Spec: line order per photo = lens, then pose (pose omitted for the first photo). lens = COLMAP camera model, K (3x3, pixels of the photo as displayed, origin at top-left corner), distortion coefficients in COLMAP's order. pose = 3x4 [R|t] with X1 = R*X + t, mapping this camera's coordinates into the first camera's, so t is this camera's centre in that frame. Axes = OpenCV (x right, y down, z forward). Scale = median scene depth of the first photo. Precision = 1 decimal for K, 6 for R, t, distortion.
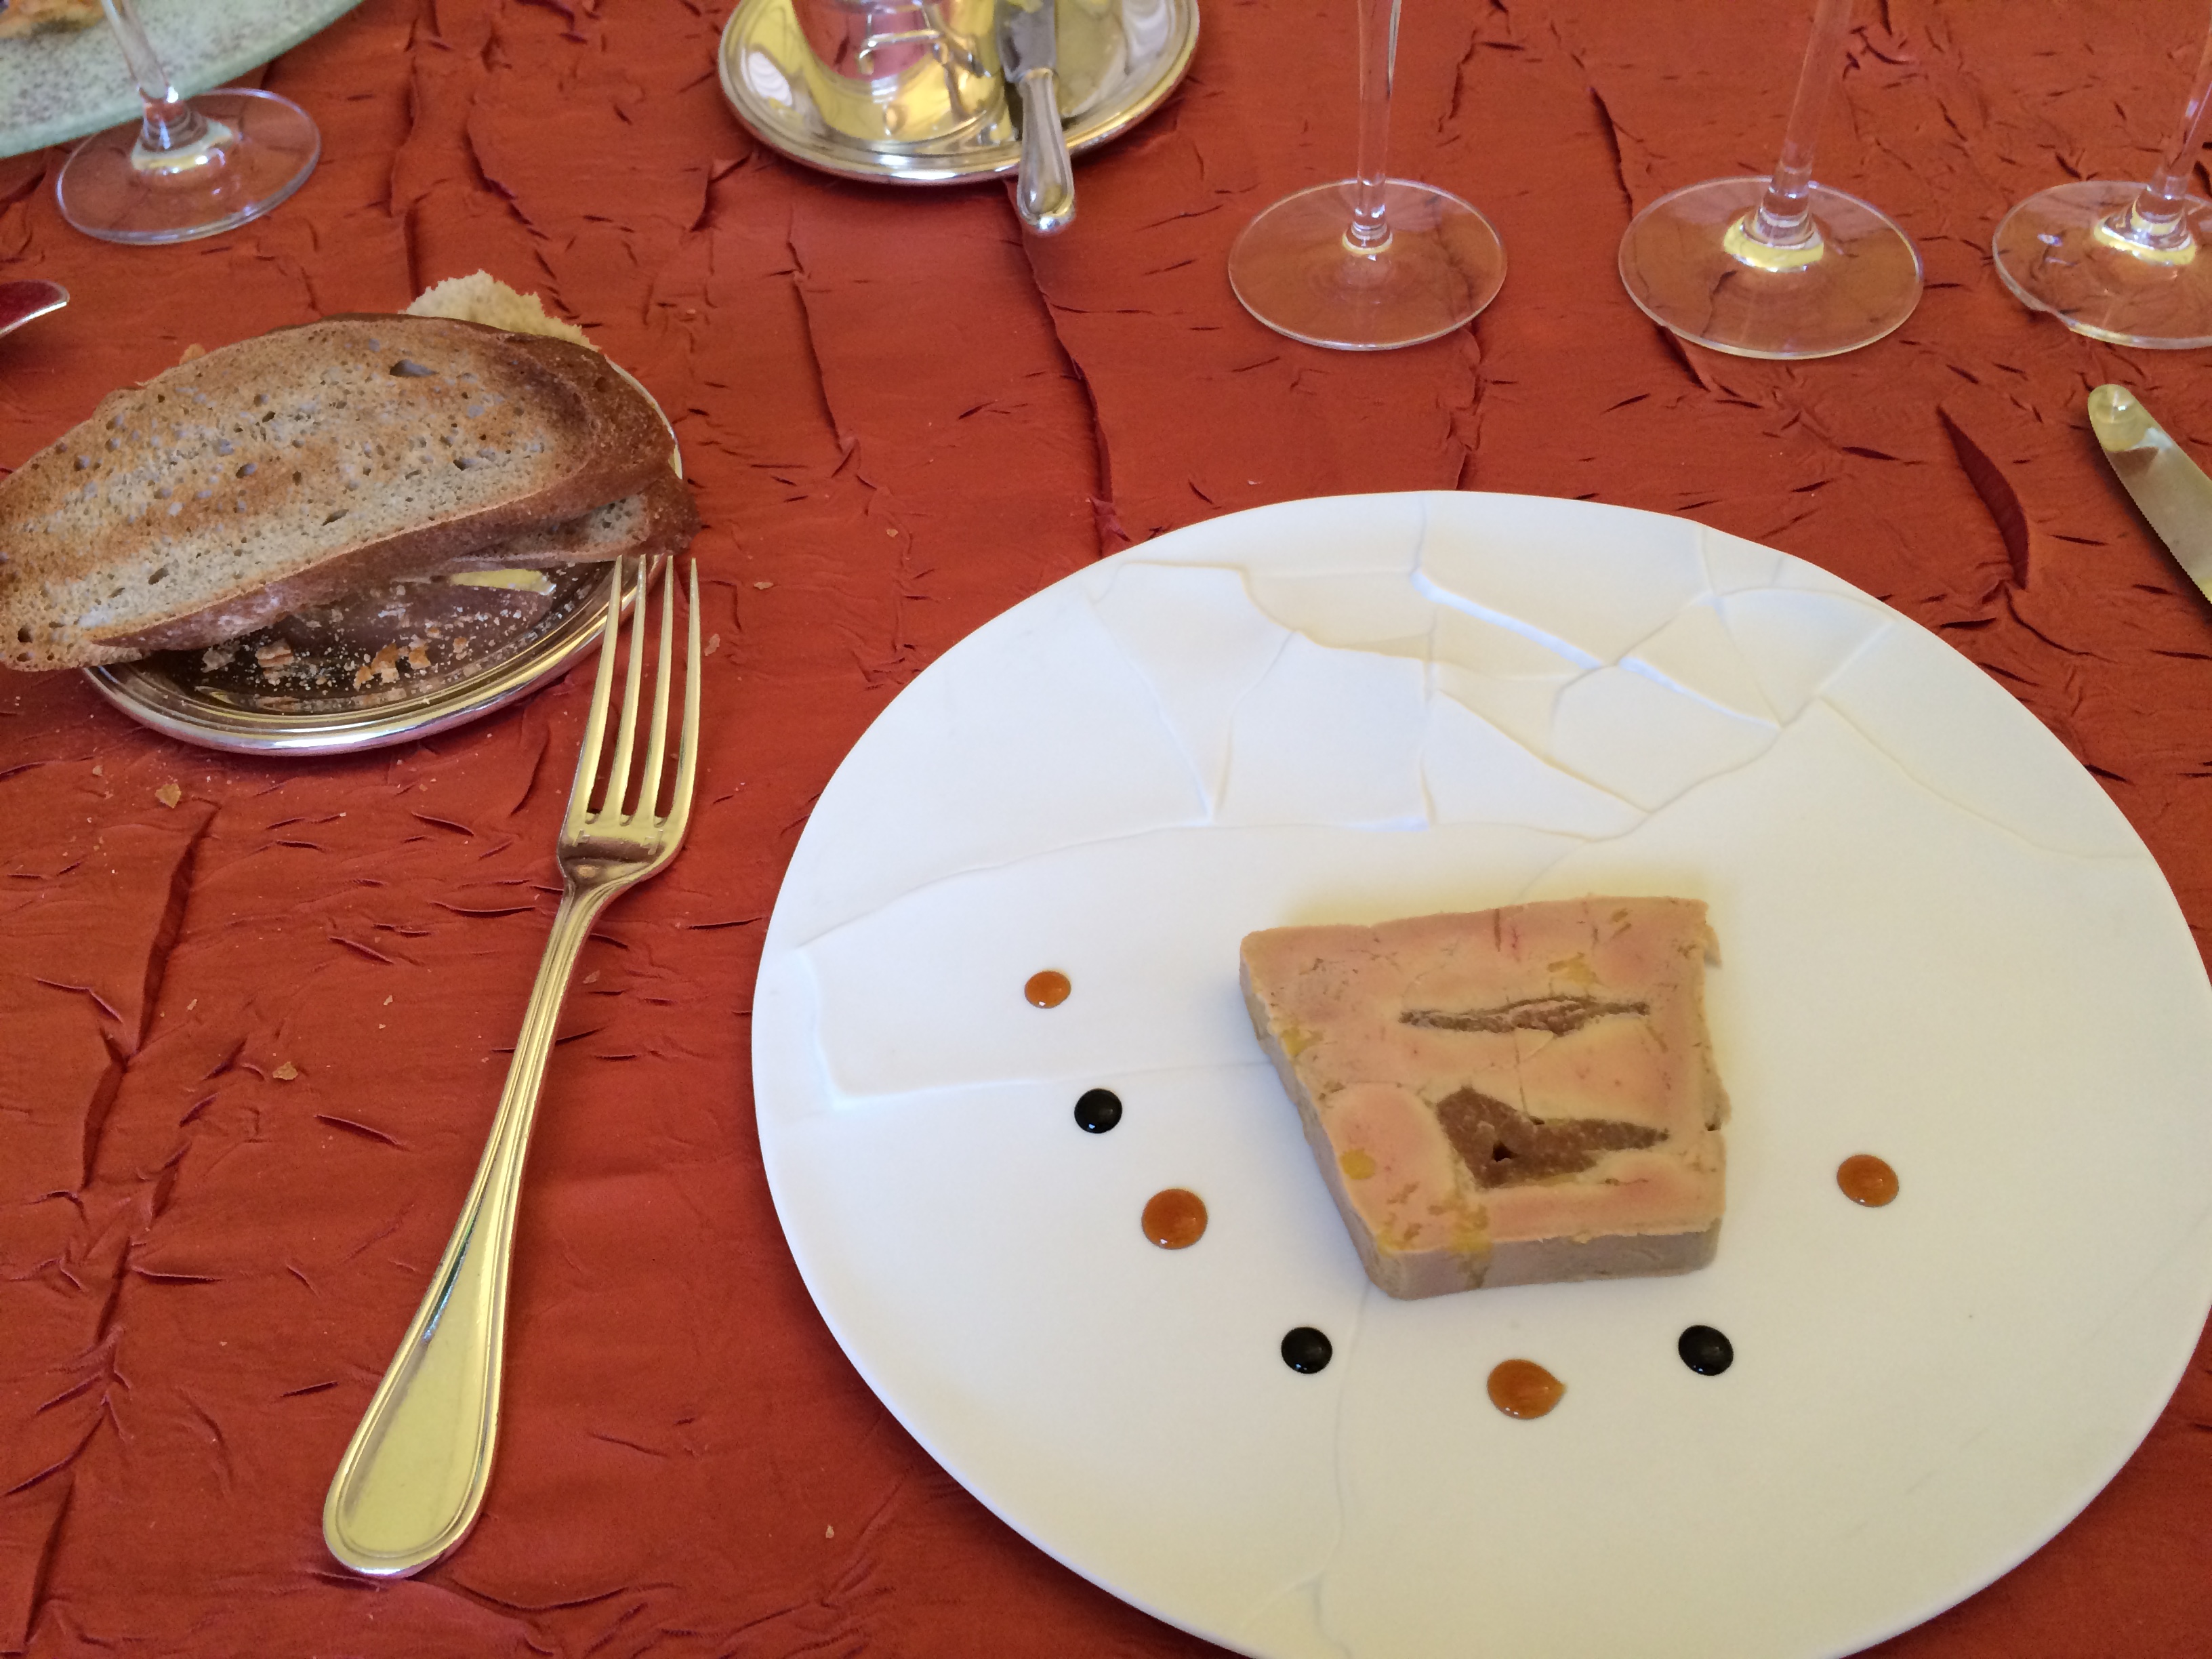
lens RADIAL K [[1845.8, 0, 1106.0], [0, 1845.8, 829.5], [0, 0, 1]] dist [0.078933, -0.118768]
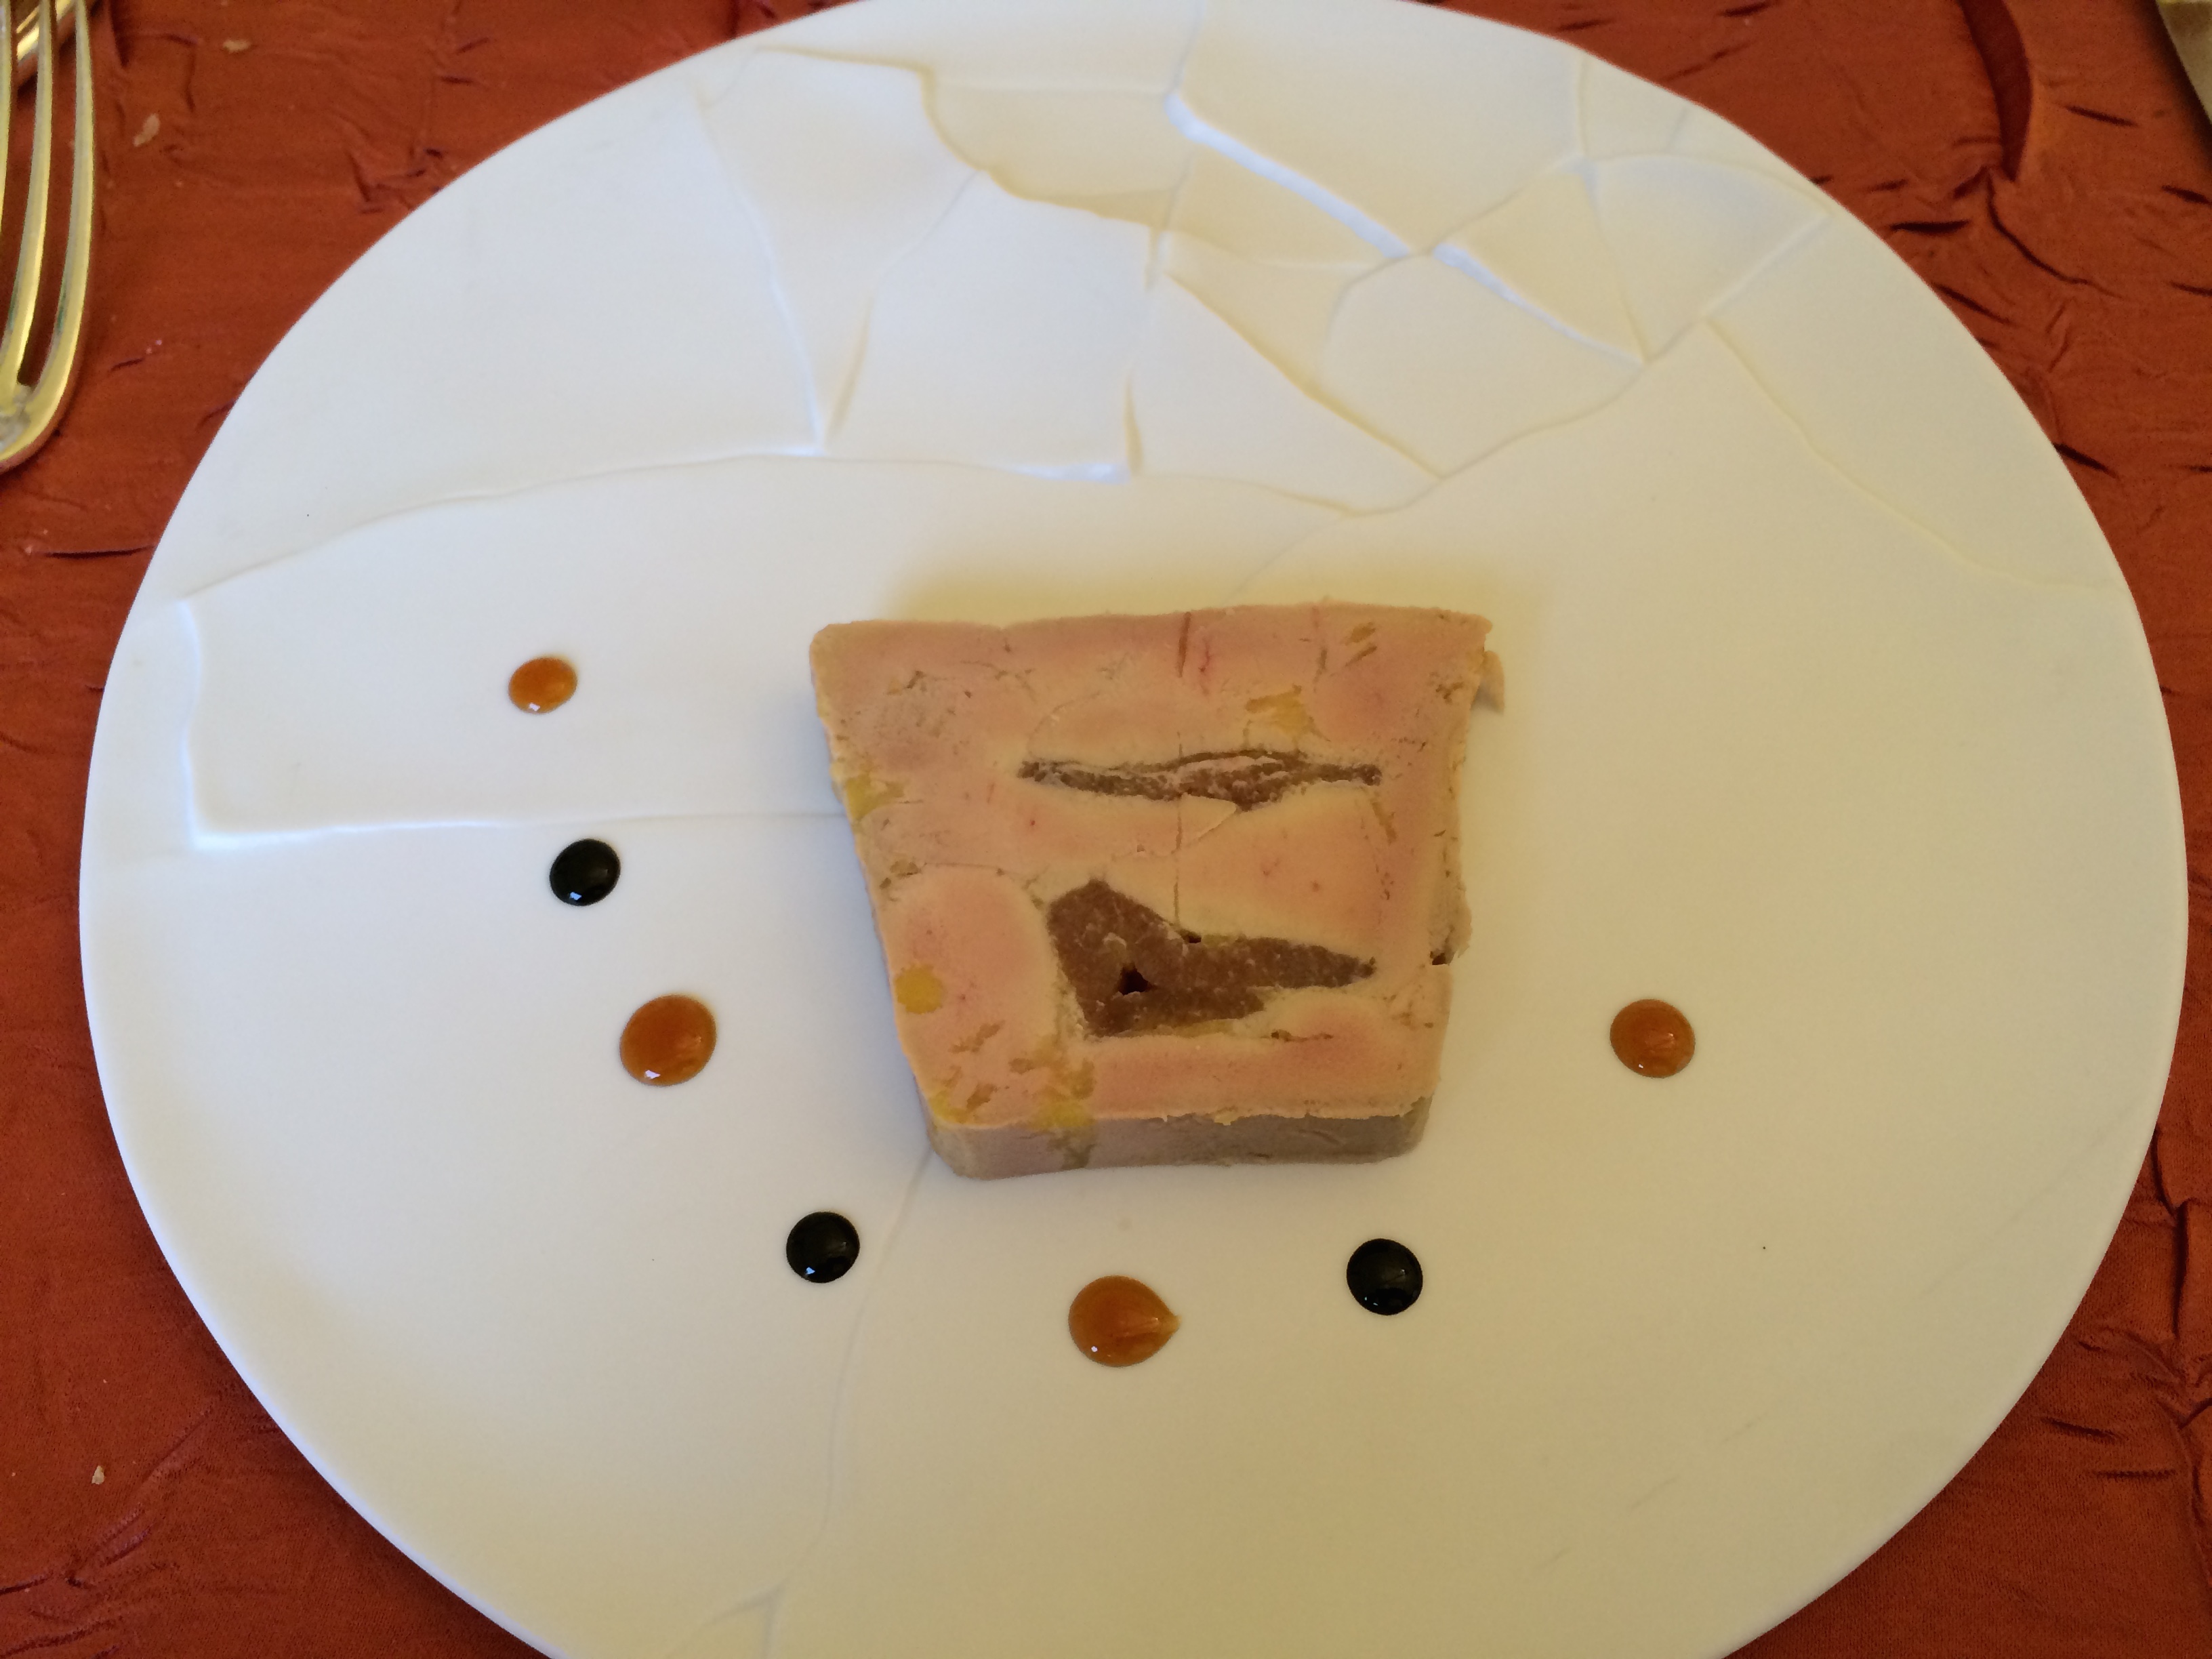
lens RADIAL K [[1845.8, 0, 1106.0], [0, 1845.8, 829.5], [0, 0, 1]] dist [0.078933, -0.118768]
pose [[0.997459, 0.055430, 0.044758, 0.160542], [-0.063913, 0.973770, 0.218376, -0.027367], [-0.031479, -0.220681, 0.974838, 0.328324]]
